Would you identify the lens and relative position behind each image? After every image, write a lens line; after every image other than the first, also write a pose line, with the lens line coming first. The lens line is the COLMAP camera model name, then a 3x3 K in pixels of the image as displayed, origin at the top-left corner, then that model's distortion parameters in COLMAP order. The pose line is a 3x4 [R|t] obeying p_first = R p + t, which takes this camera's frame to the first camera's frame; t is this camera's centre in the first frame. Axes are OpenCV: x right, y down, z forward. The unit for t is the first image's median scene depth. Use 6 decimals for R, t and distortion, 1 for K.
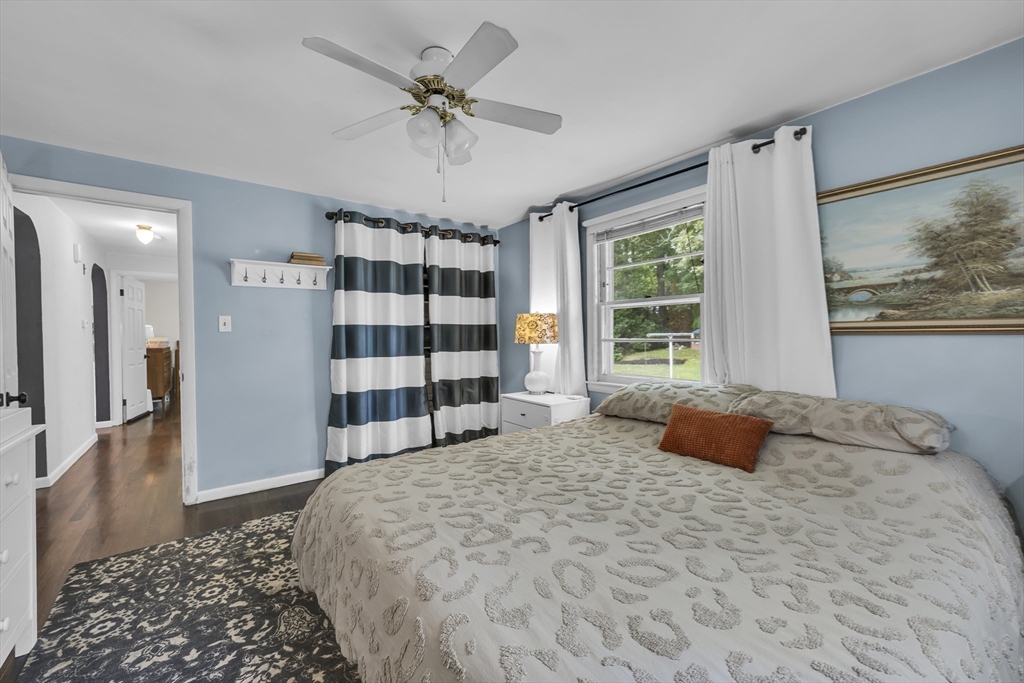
lens RADIAL K [[416.0, 0, 519.3], [0, 416.0, 334.4], [0, 0, 1]] dist [-0.001000, -0.000437]
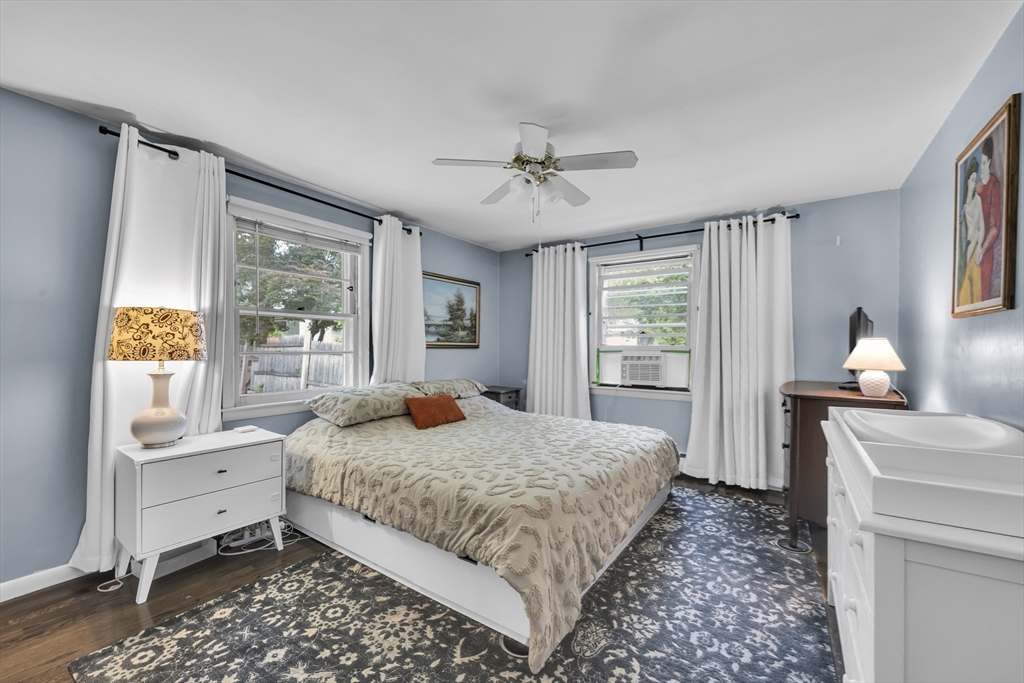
lens RADIAL K [[416.0, 0, 519.3], [0, 416.0, 334.4], [0, 0, 1]] dist [-0.001000, -0.000437]
pose [[-0.333251, 0.036038, 0.942149, -1.448788], [-0.004629, 0.999195, -0.039858, 0.014262], [-0.942827, -0.017644, -0.332816, 1.515925]]
